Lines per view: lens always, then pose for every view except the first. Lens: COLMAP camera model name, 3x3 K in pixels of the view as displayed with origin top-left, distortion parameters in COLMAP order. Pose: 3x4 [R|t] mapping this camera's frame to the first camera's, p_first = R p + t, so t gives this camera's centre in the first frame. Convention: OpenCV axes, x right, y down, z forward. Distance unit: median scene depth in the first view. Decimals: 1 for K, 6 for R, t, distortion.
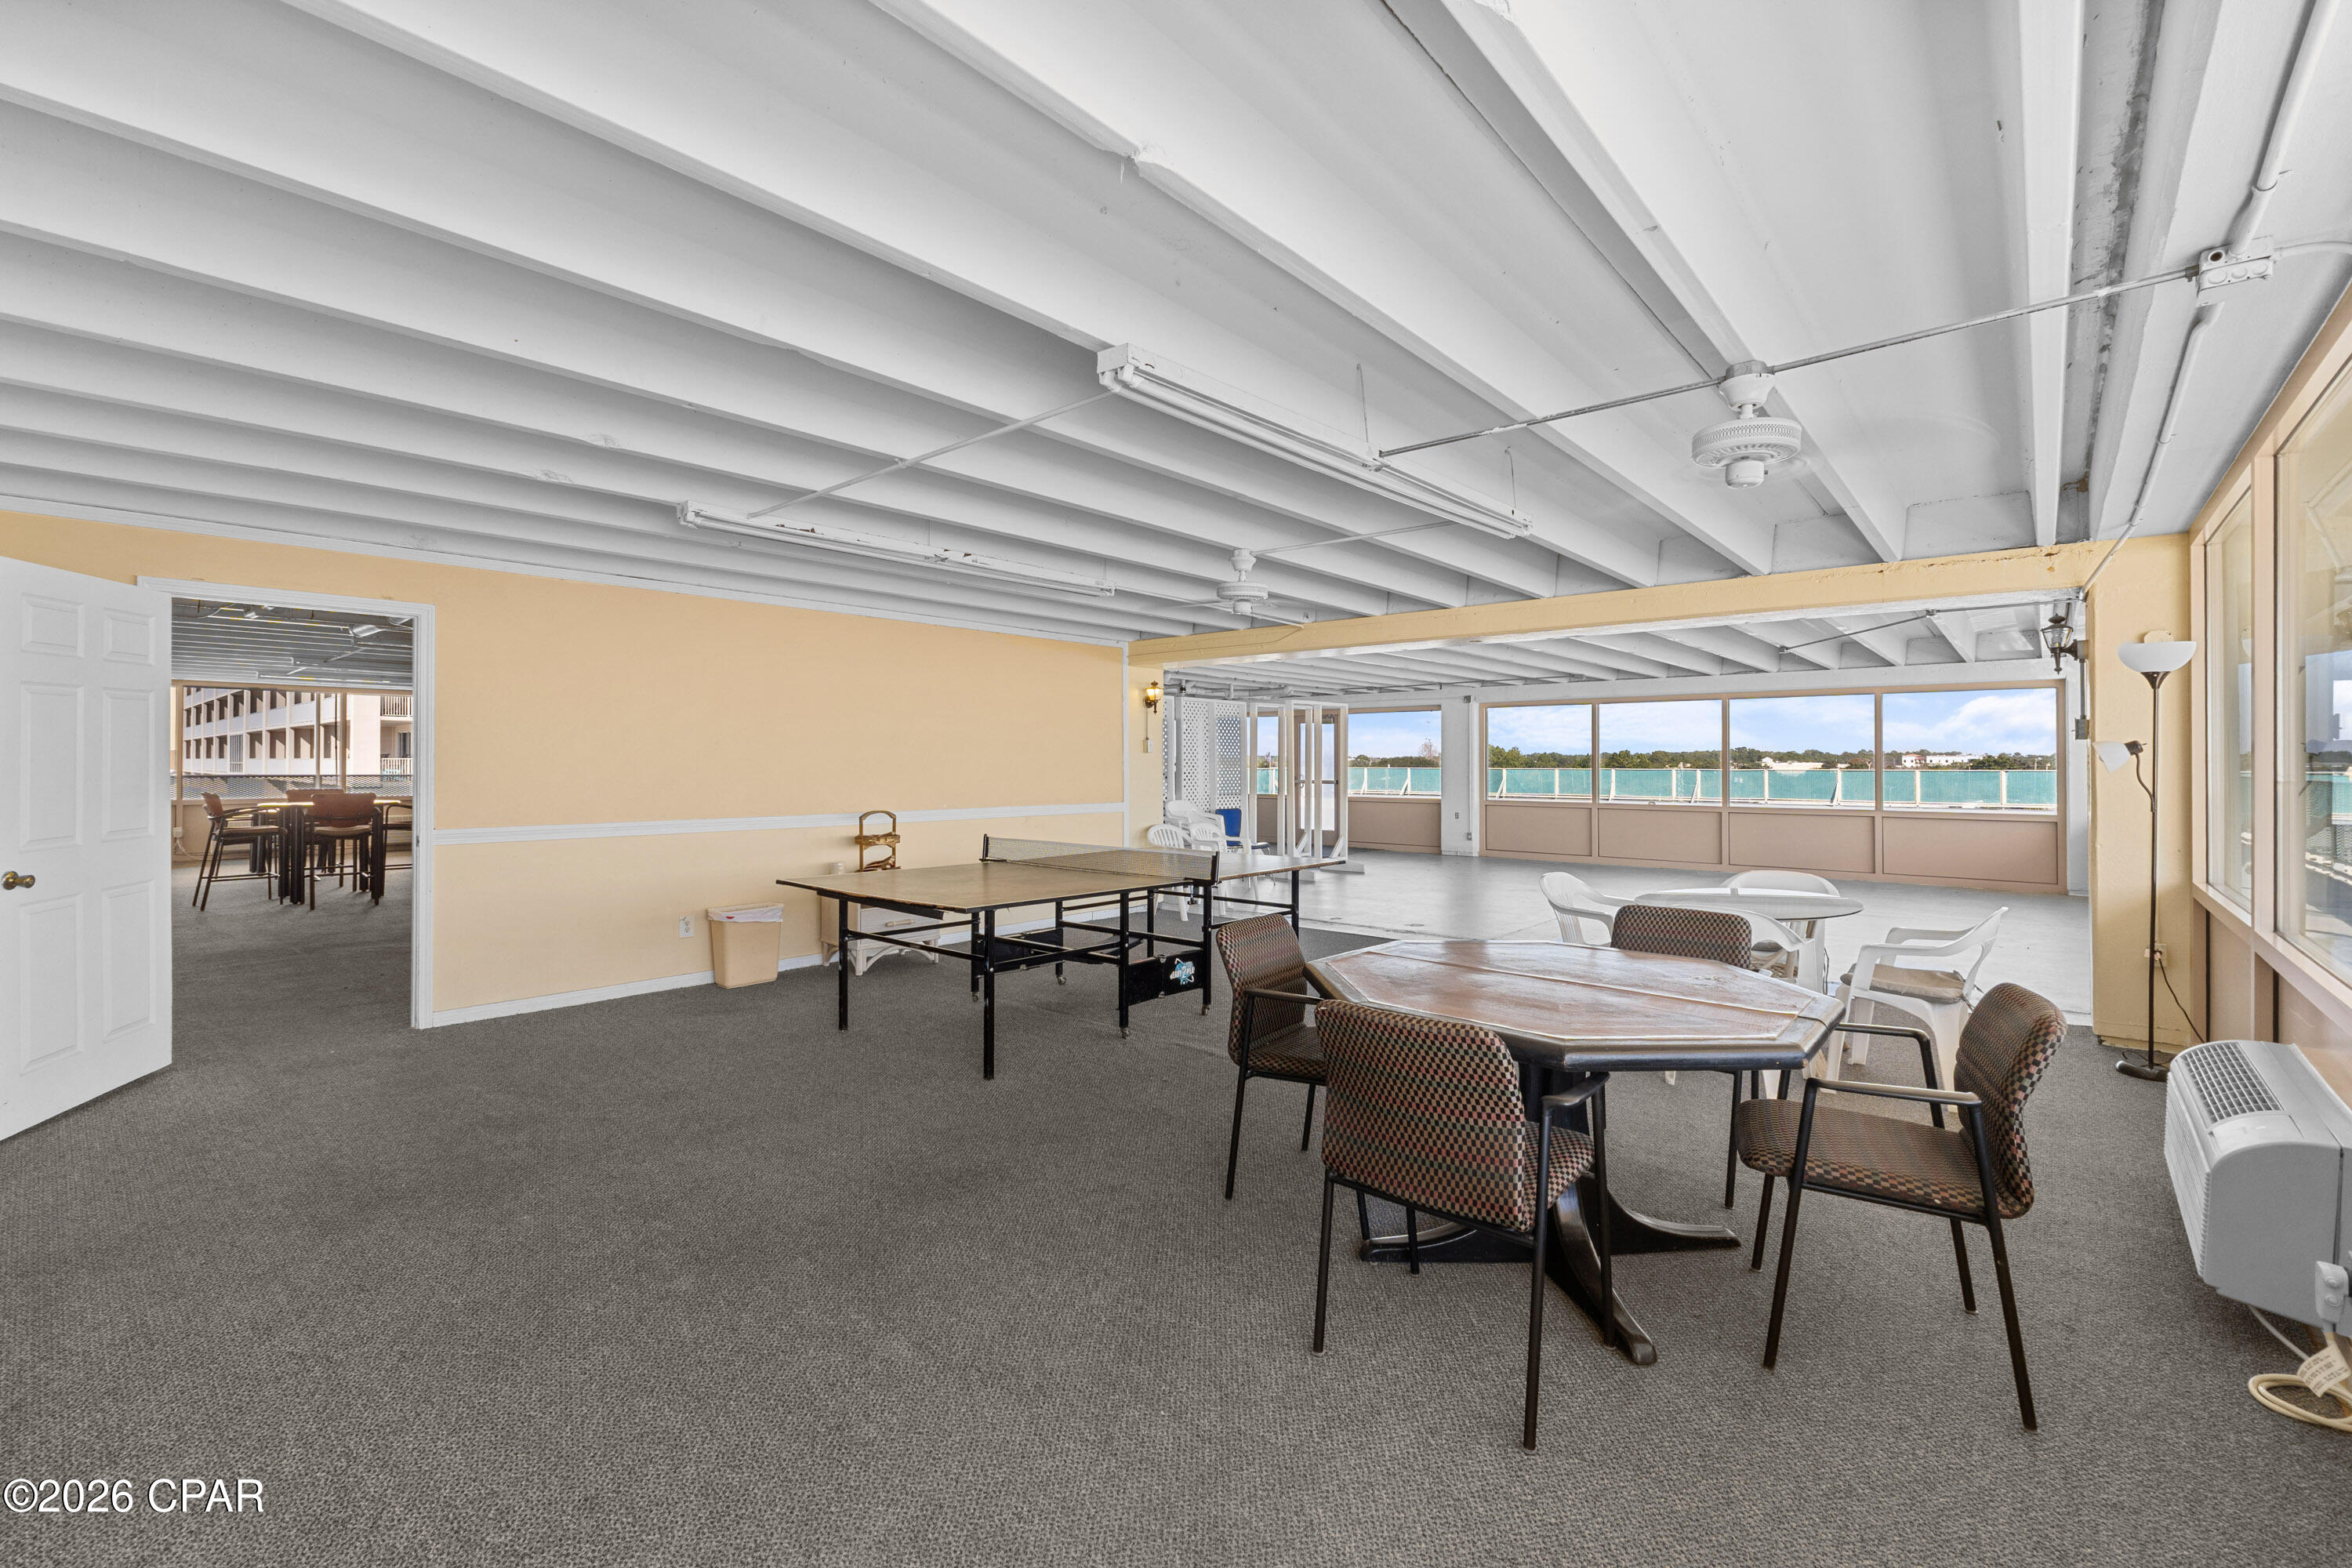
lens RADIAL K [[985.9, 0, 1173.3], [0, 985.9, 767.4], [0, 0, 1]] dist [-0.010222, 0.001590]
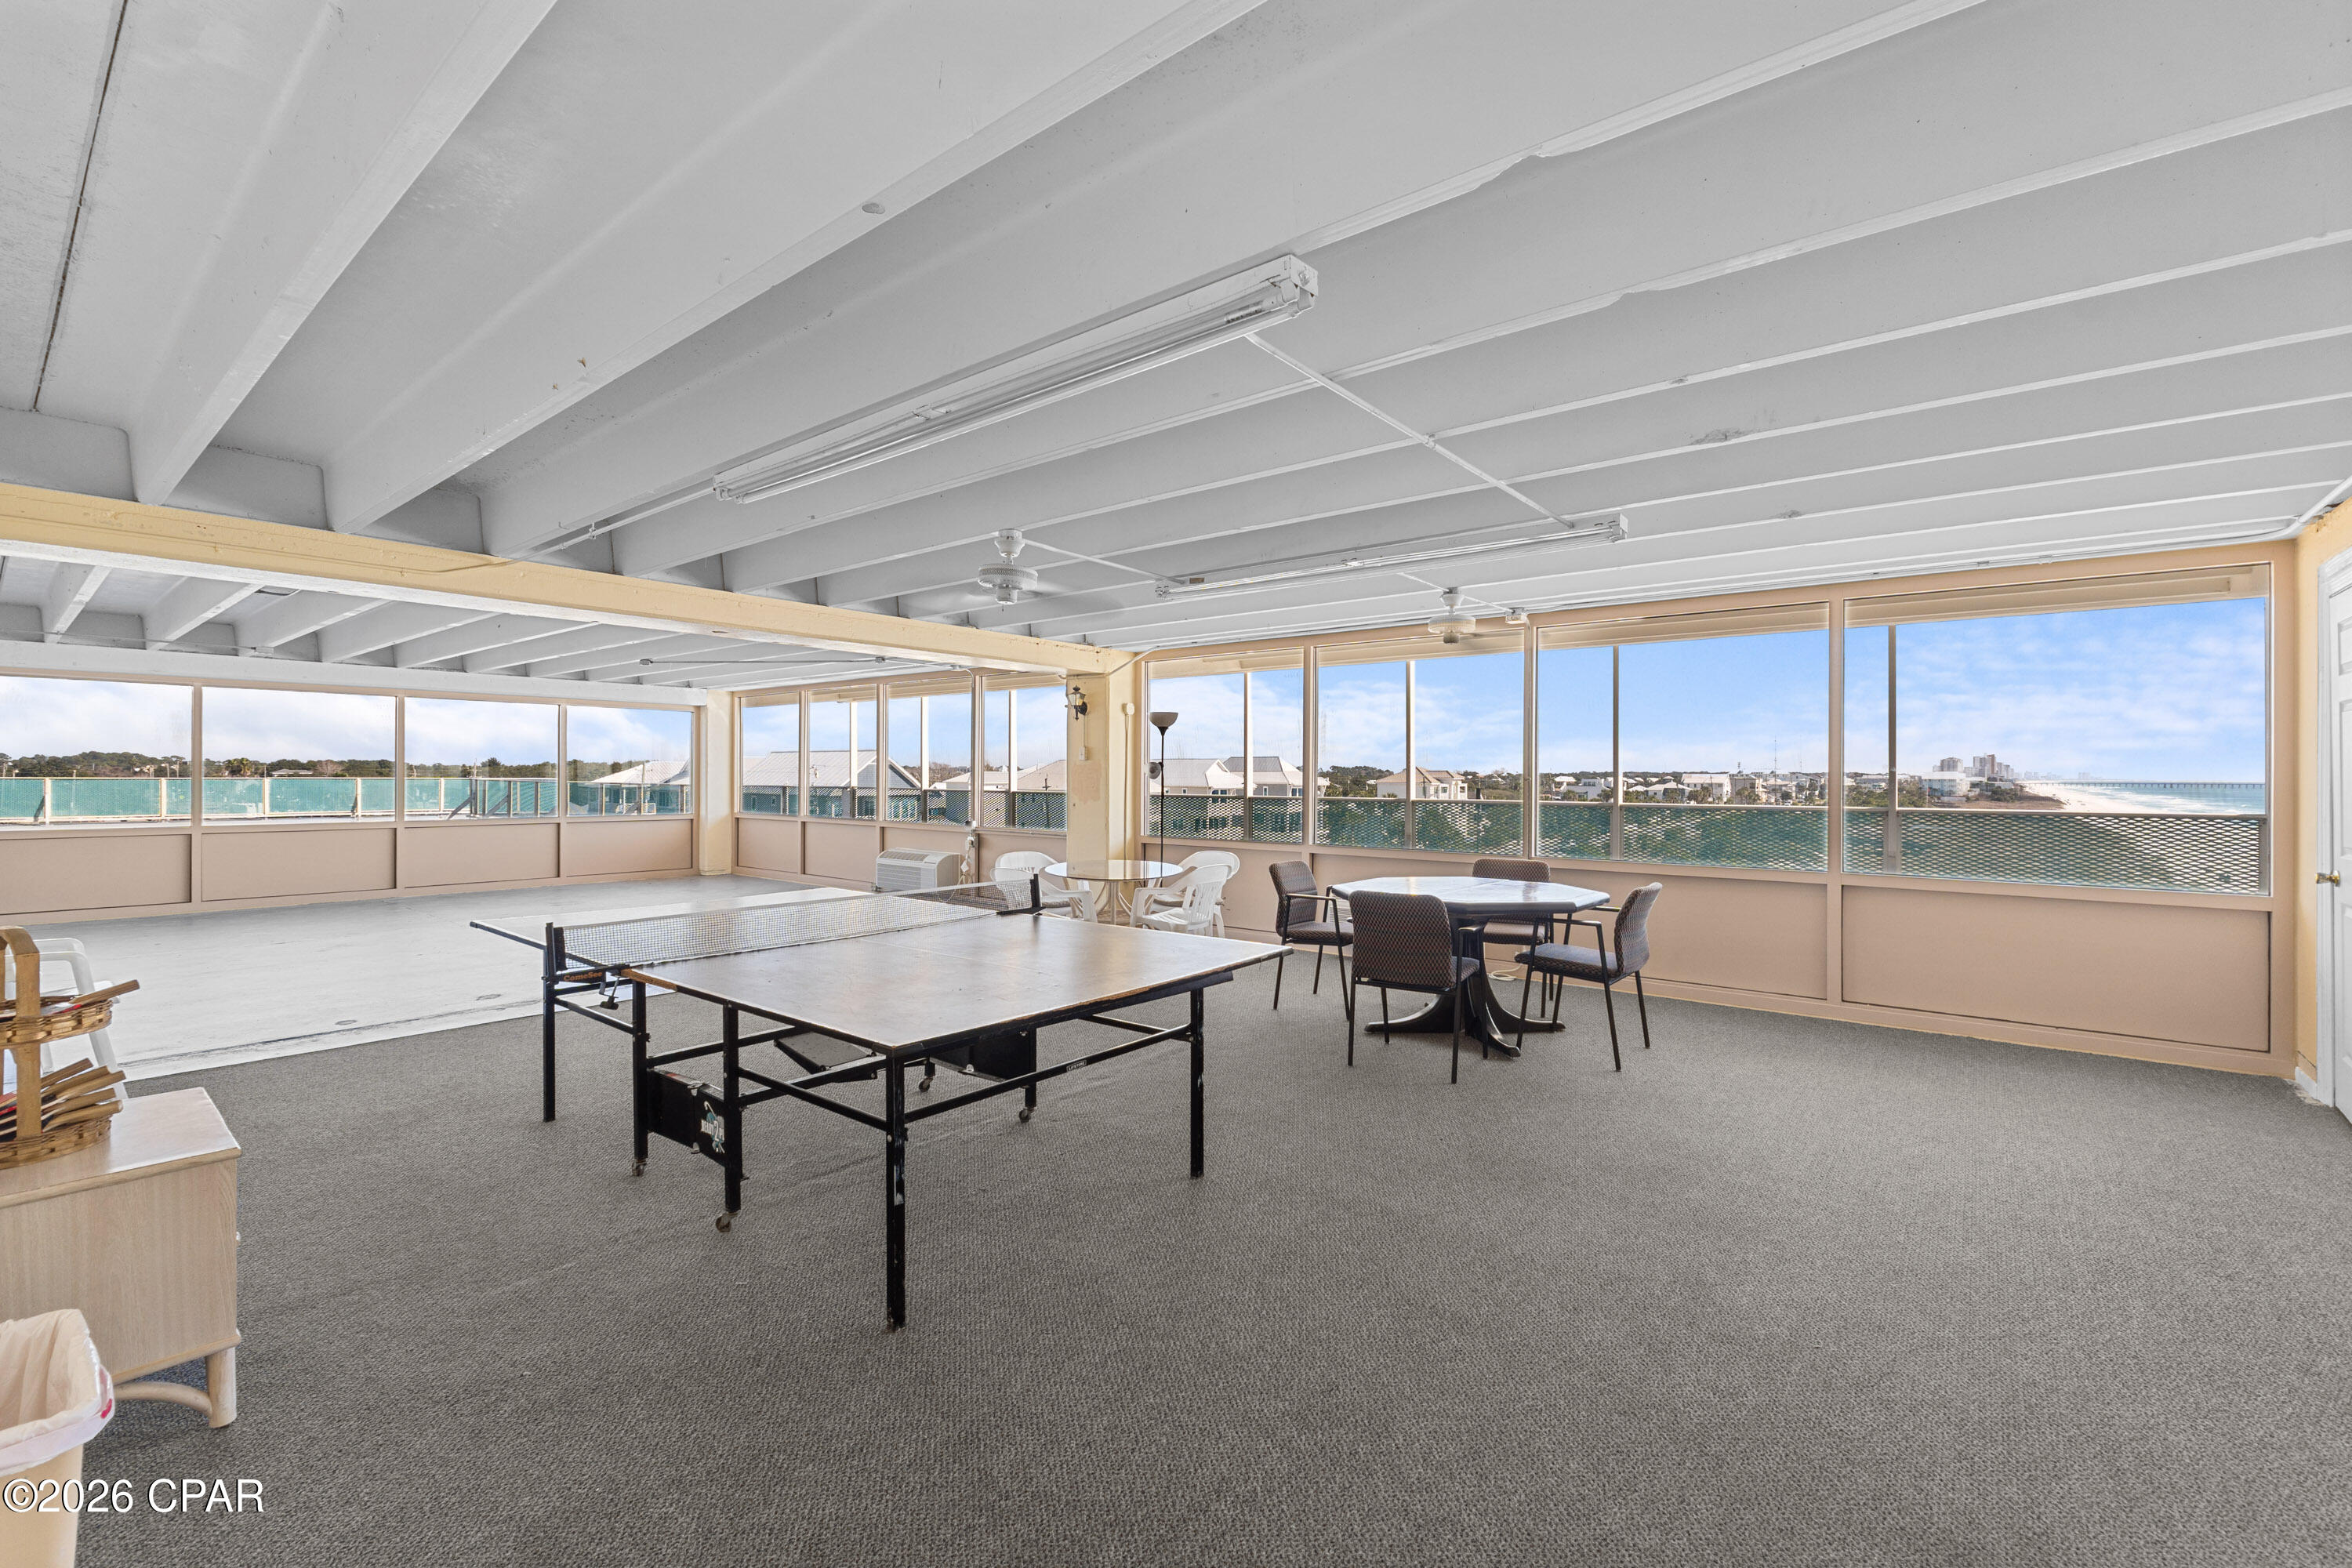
lens RADIAL K [[985.9, 0, 1182.7], [0, 985.9, 775.2], [0, 0, 1]] dist [-0.010222, 0.001590]
pose [[-0.039514, -0.003222, 0.999214, -0.298984], [0.001803, 0.999993, 0.003296, -0.002529], [-0.999217, 0.001932, -0.039508, 0.322013]]
